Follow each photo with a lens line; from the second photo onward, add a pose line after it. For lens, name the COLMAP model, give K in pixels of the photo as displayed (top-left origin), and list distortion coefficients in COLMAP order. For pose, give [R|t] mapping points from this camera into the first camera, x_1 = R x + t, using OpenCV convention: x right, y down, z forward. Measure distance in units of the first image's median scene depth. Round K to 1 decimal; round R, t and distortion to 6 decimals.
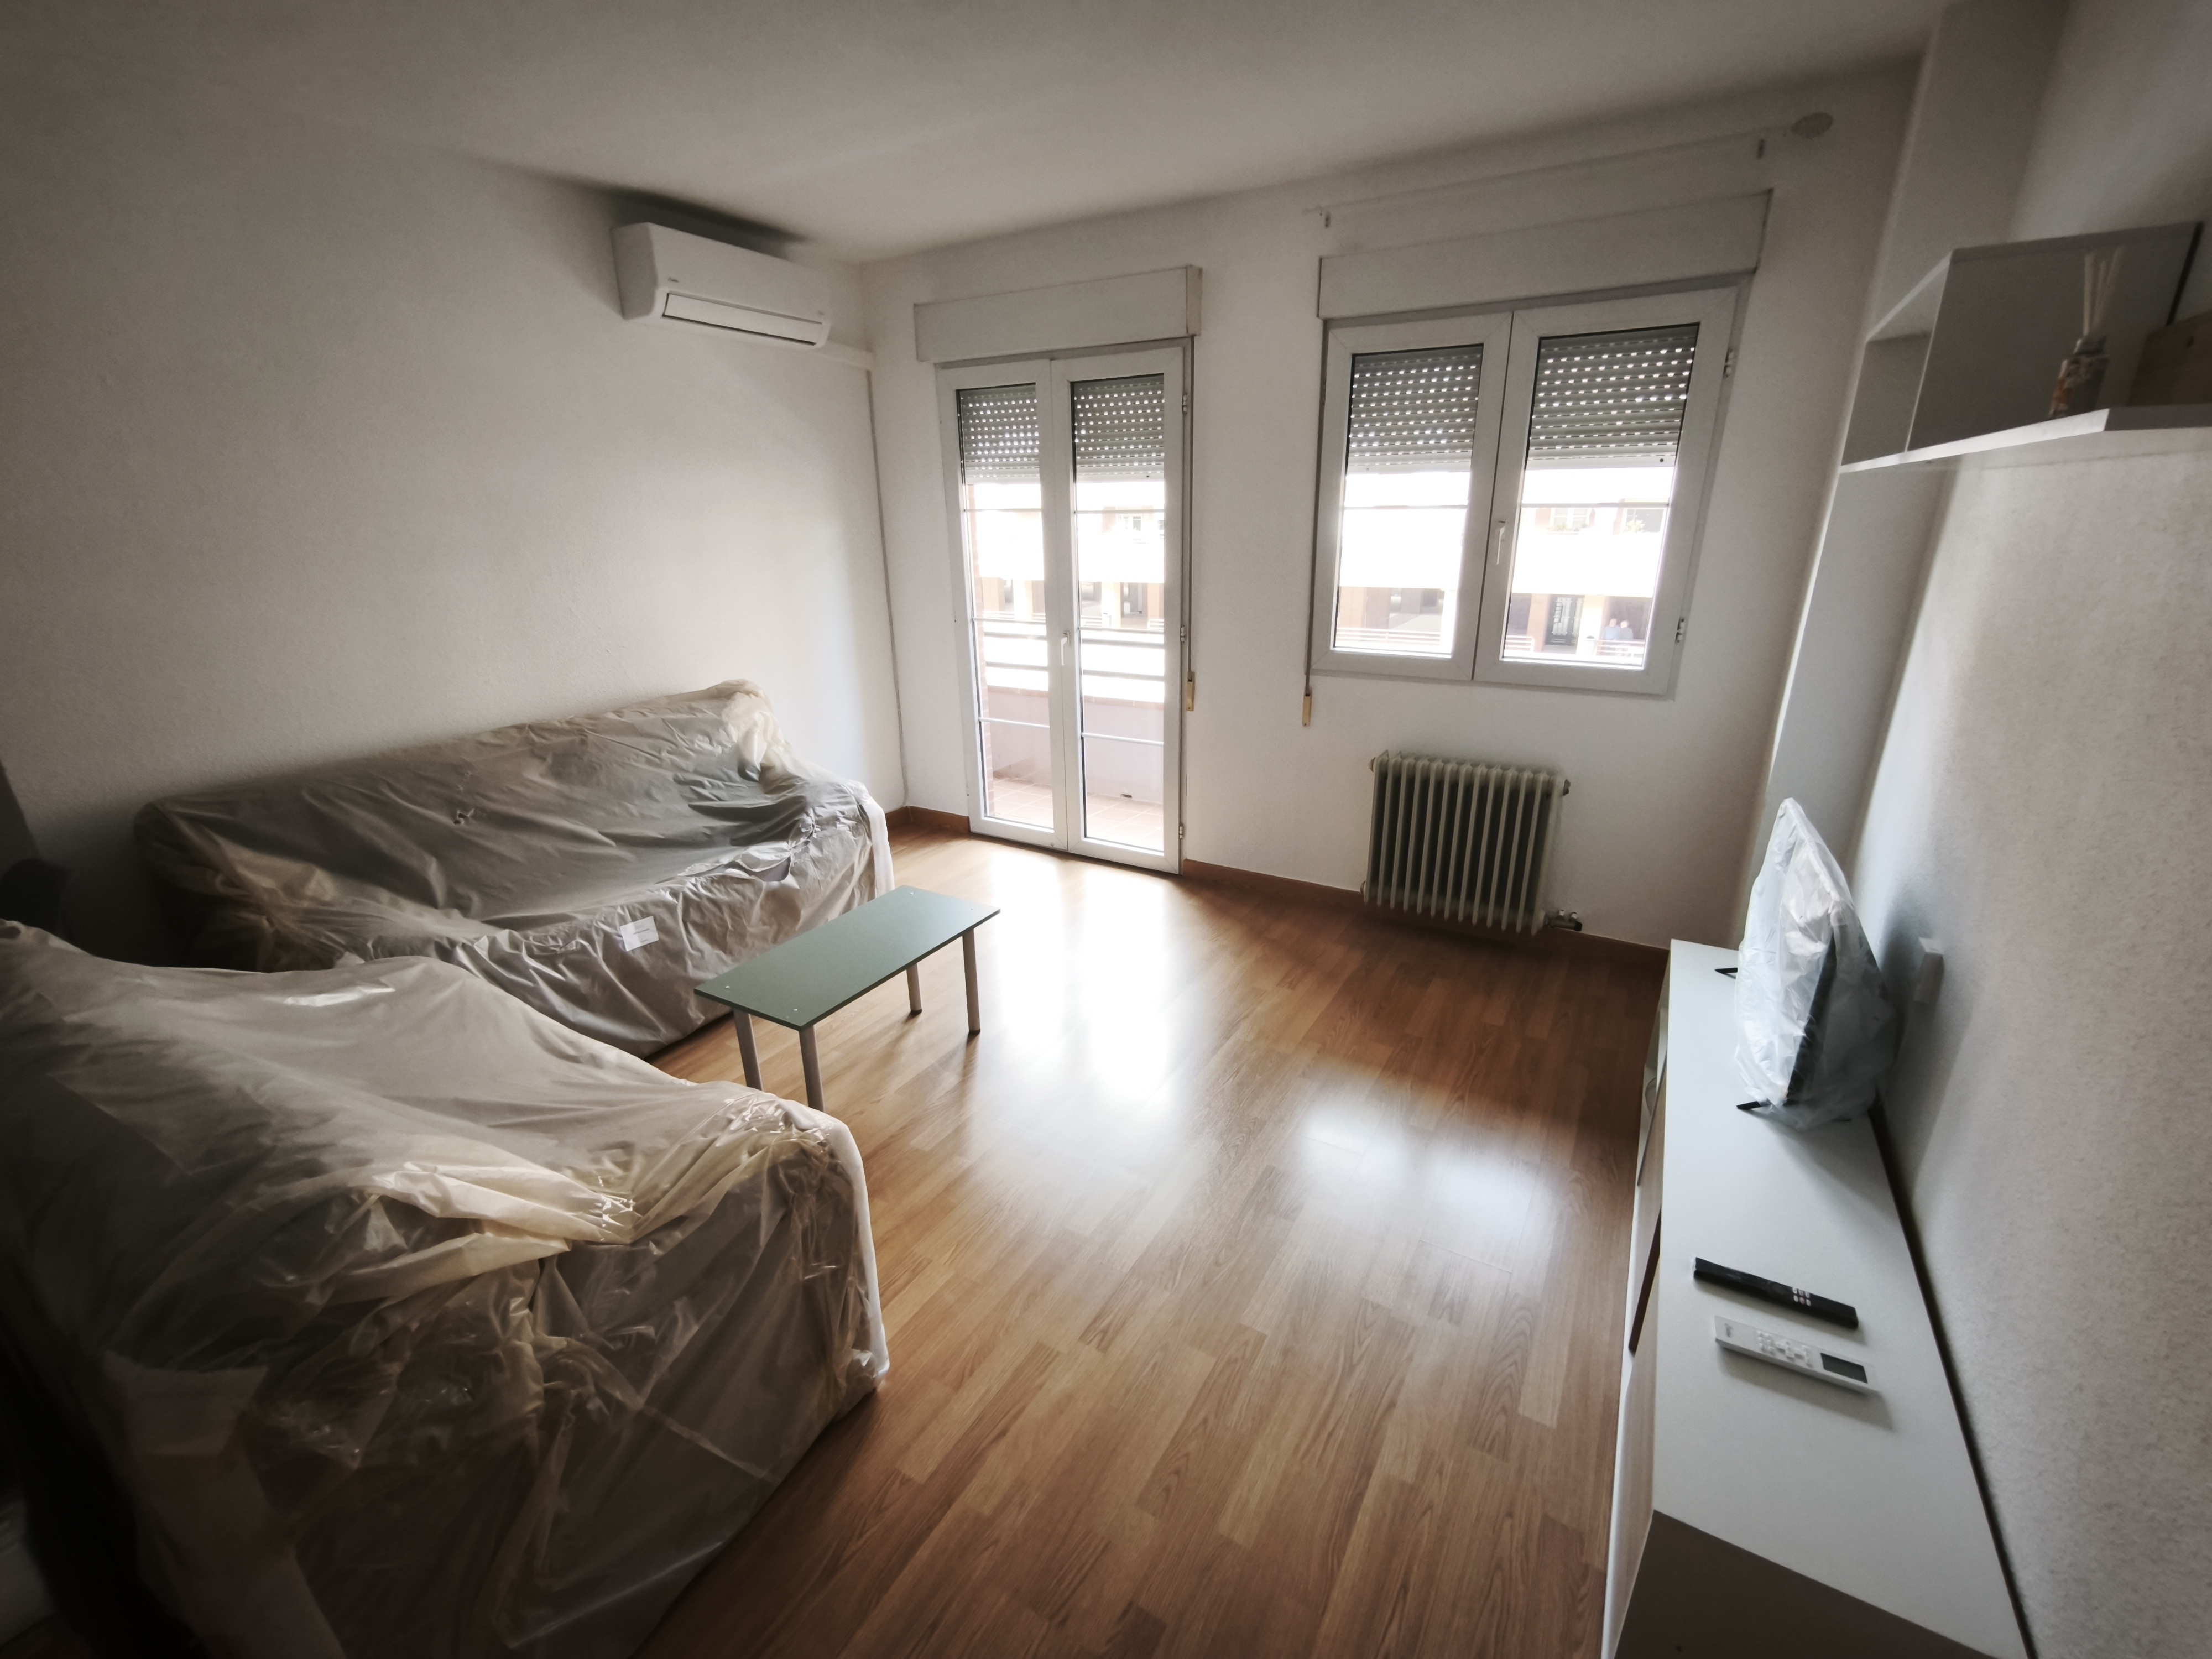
lens RADIAL K [[931.5, 0, 1092.6], [0, 931.5, 822.2], [0, 0, 1]] dist [-0.015984, 0.000289]
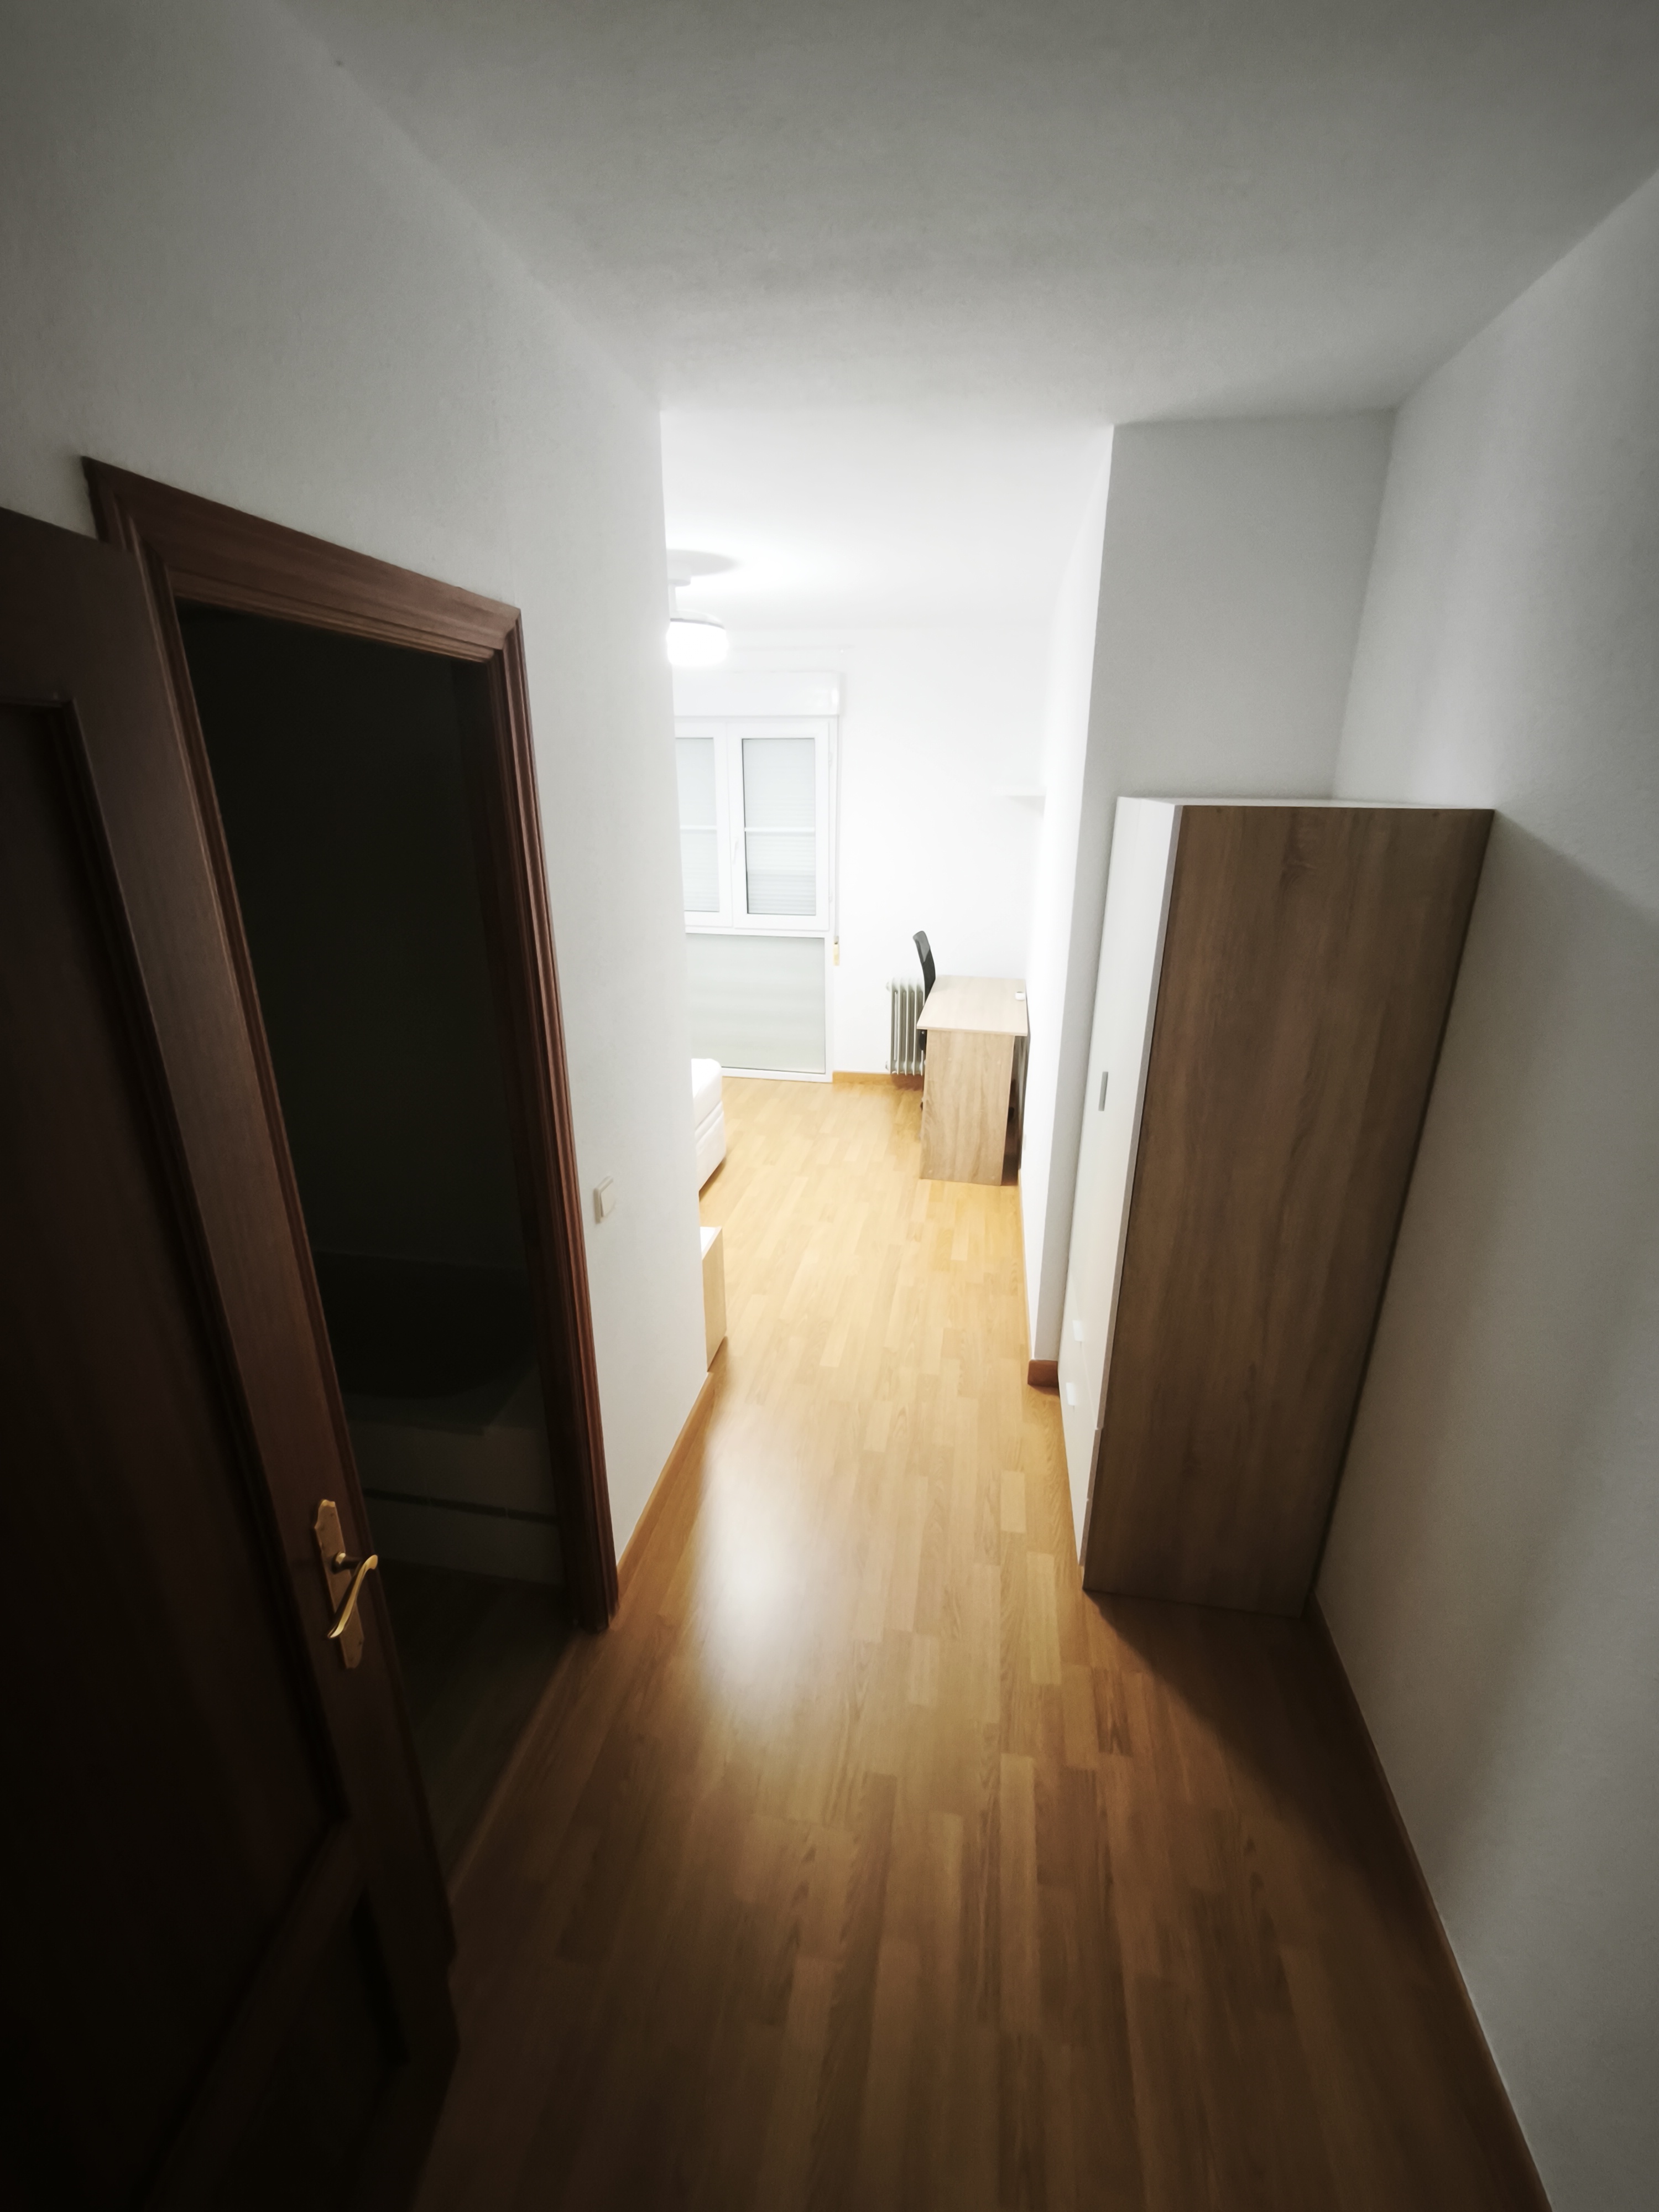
lens RADIAL K [[931.5, 0, 827.4], [0, 931.5, 1105.1], [0, 0, 1]] dist [-0.015984, 0.000289]
pose [[0.927788, -0.111394, 0.356092, -0.321413], [0.106682, 0.993748, 0.032912, 0.101385], [-0.357532, 0.007453, 0.933871, -0.553478]]
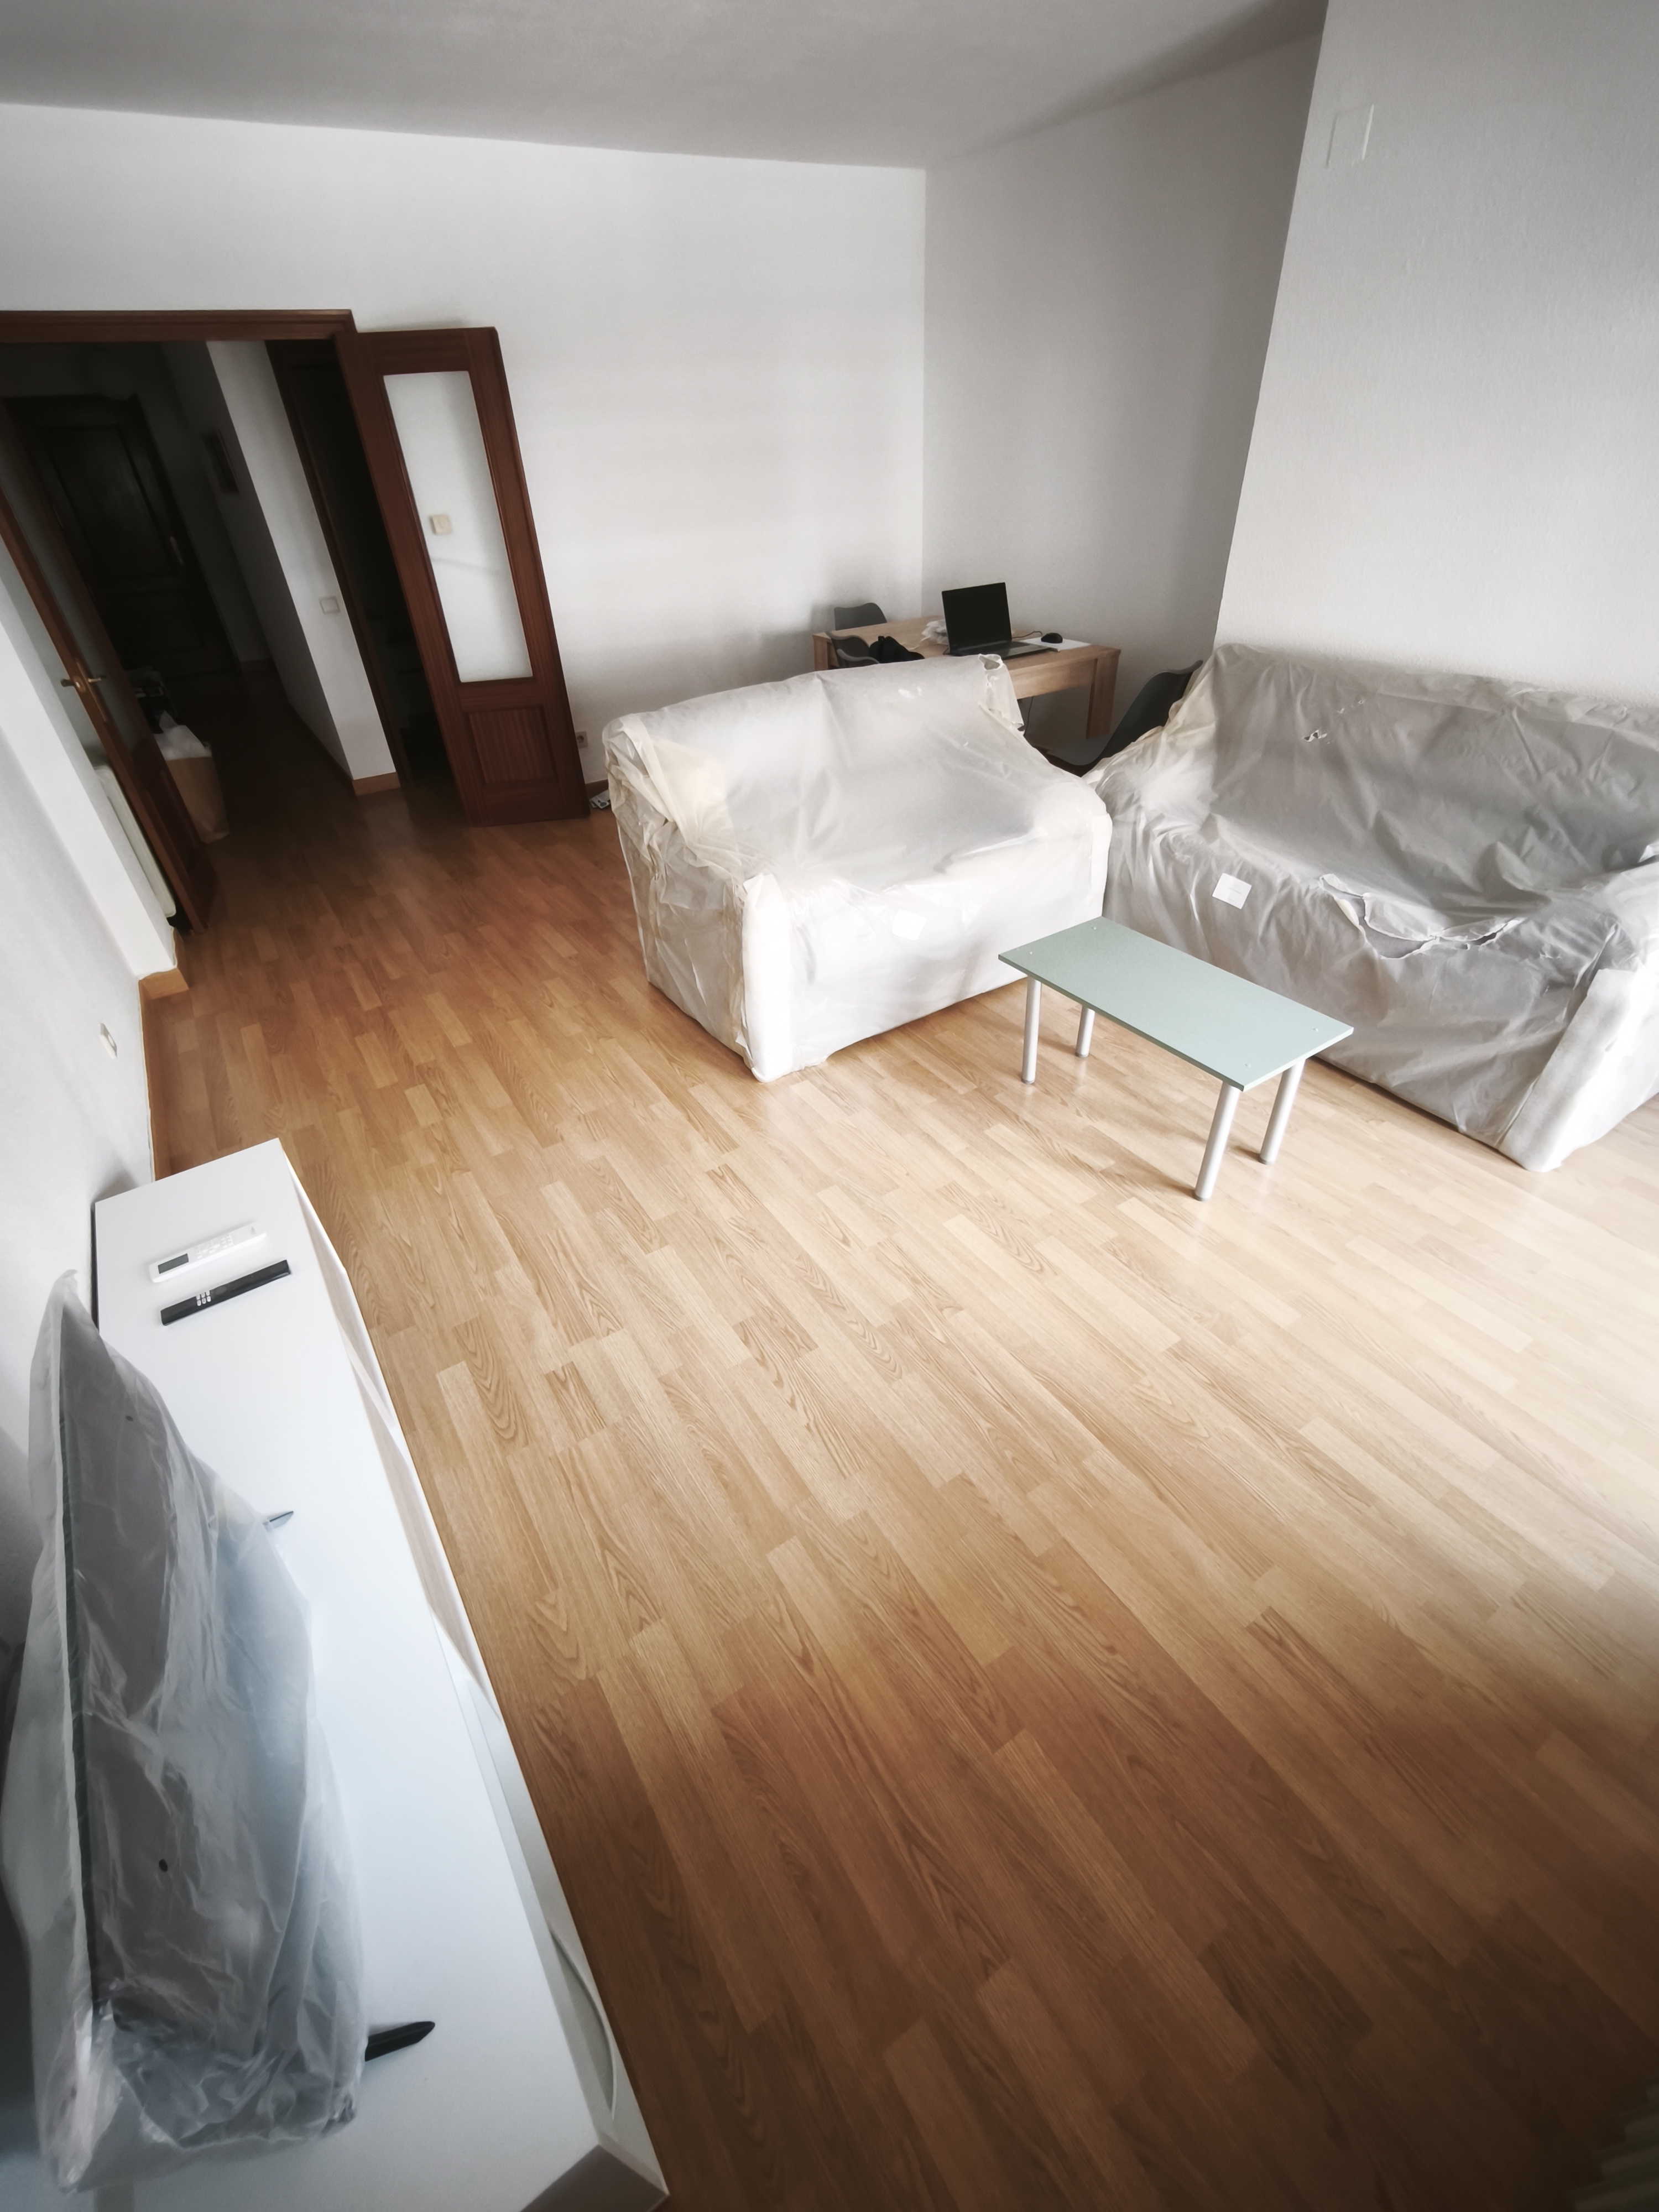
lens RADIAL K [[931.5, 0, 825.1], [0, 931.5, 1119.2], [0, 0, 1]] dist [-0.015984, 0.000289]
pose [[-0.427448, 0.568261, -0.703112, 0.532551], [-0.243537, 0.676613, 0.694899, -0.292433], [0.870619, 0.468267, -0.150825, 0.827843]]
